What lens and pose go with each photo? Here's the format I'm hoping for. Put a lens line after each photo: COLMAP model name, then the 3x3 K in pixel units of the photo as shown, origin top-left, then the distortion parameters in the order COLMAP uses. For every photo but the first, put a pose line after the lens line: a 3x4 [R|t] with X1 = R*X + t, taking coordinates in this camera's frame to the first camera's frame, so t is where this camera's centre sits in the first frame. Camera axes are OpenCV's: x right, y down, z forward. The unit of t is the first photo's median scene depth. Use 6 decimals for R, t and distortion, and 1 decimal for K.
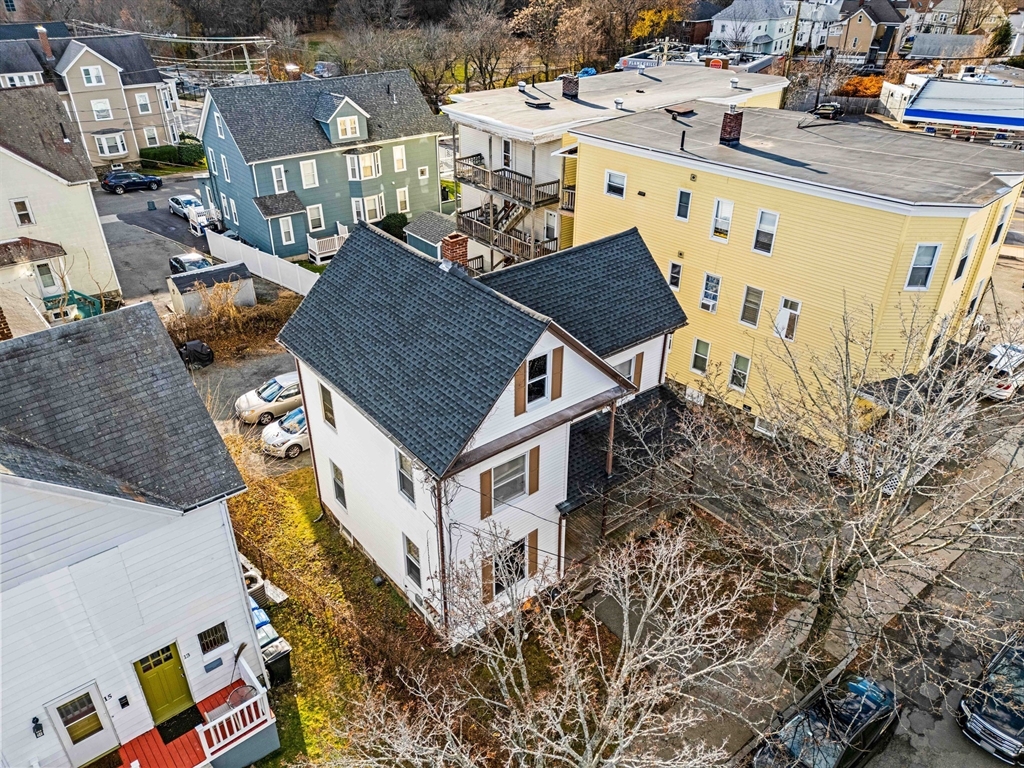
lens RADIAL K [[747.2, 0, 512.8], [0, 747.2, 387.4], [0, 0, 1]] dist [0.096682, -0.101221]
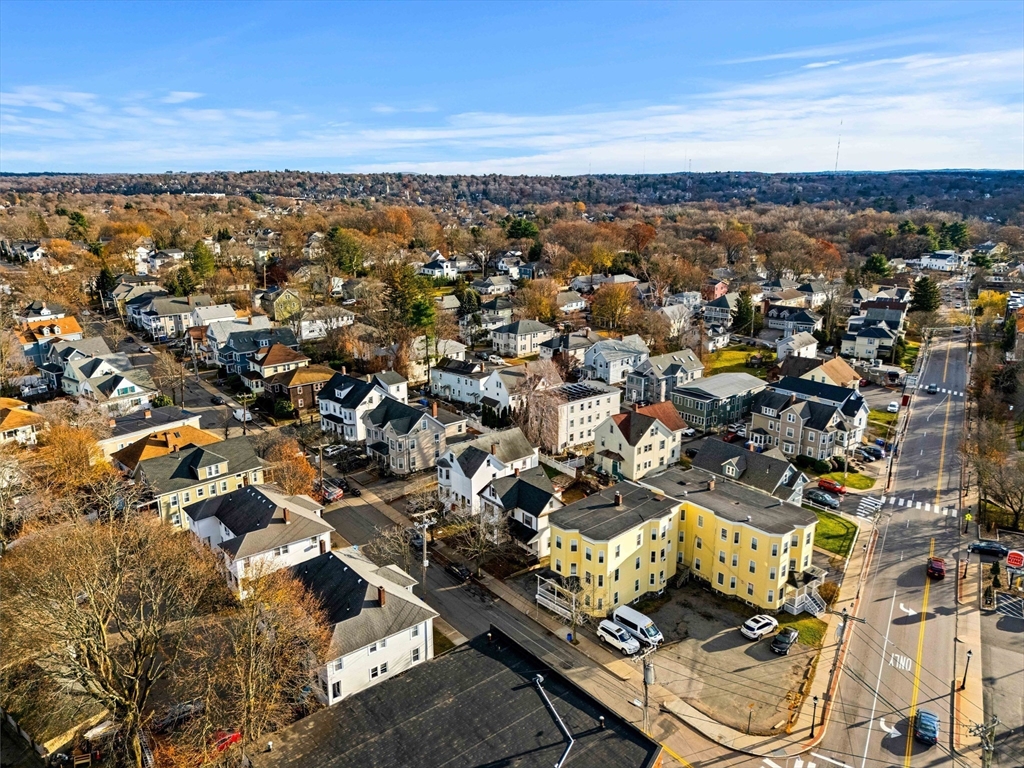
lens RADIAL K [[744.6, 0, 512.0], [0, 744.6, 384.0], [0, 0, 1]] dist [0.126389, -0.125643]
pose [[0.002469, 0.263227, -0.964731, 3.072205], [-0.509424, 0.830498, 0.225298, -1.187399], [0.860512, 0.490901, 0.136145, -0.008586]]
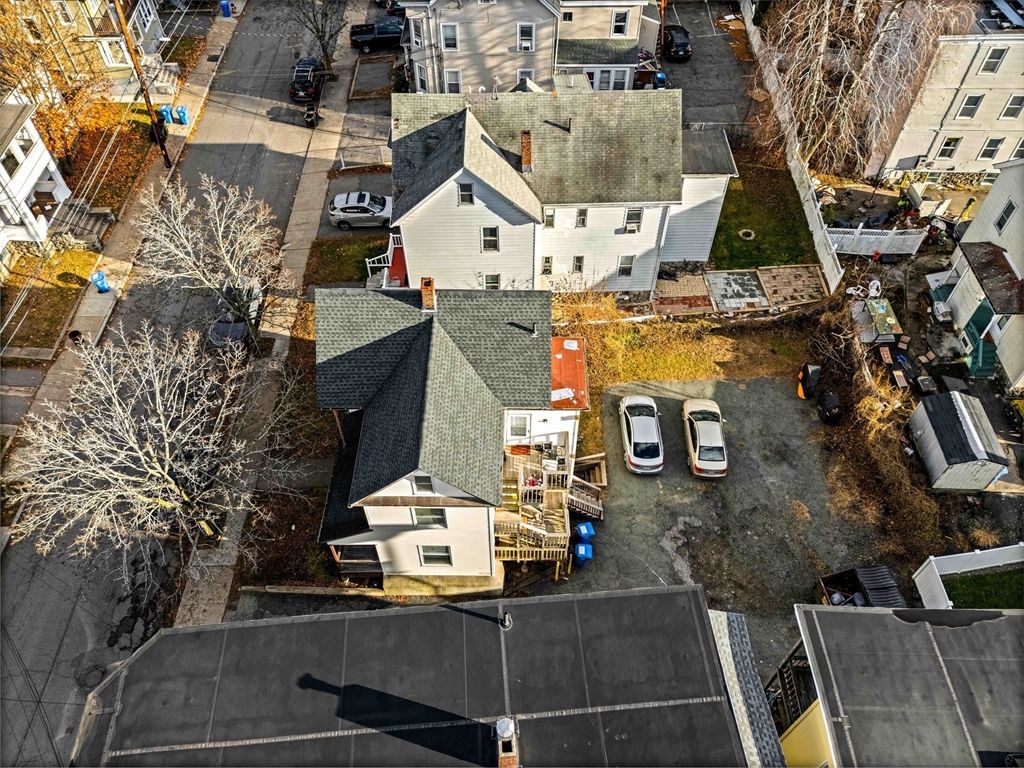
lens RADIAL K [[747.2, 0, 512.8], [0, 747.2, 387.4], [0, 0, 1]] dist [0.096682, -0.101221]
pose [[-0.631254, 0.599475, -0.492086, 0.407875], [-0.396931, 0.295374, 0.869023, -0.922879], [0.666307, 0.743898, 0.051494, 0.768205]]
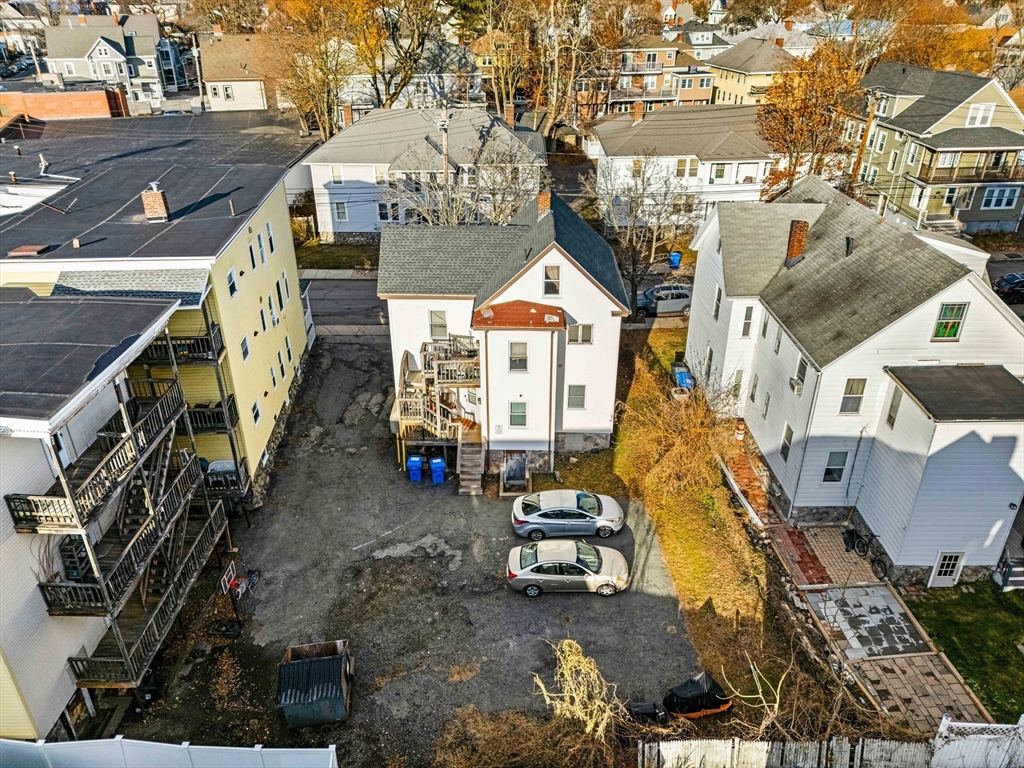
lens RADIAL K [[747.2, 0, 512.8], [0, 747.2, 387.4], [0, 0, 1]] dist [0.096682, -0.101221]
pose [[-0.772904, -0.302801, 0.557612, -0.710949], [0.324653, 0.566335, 0.757538, -0.816519], [-0.545179, 0.766535, -0.339418, 1.265062]]
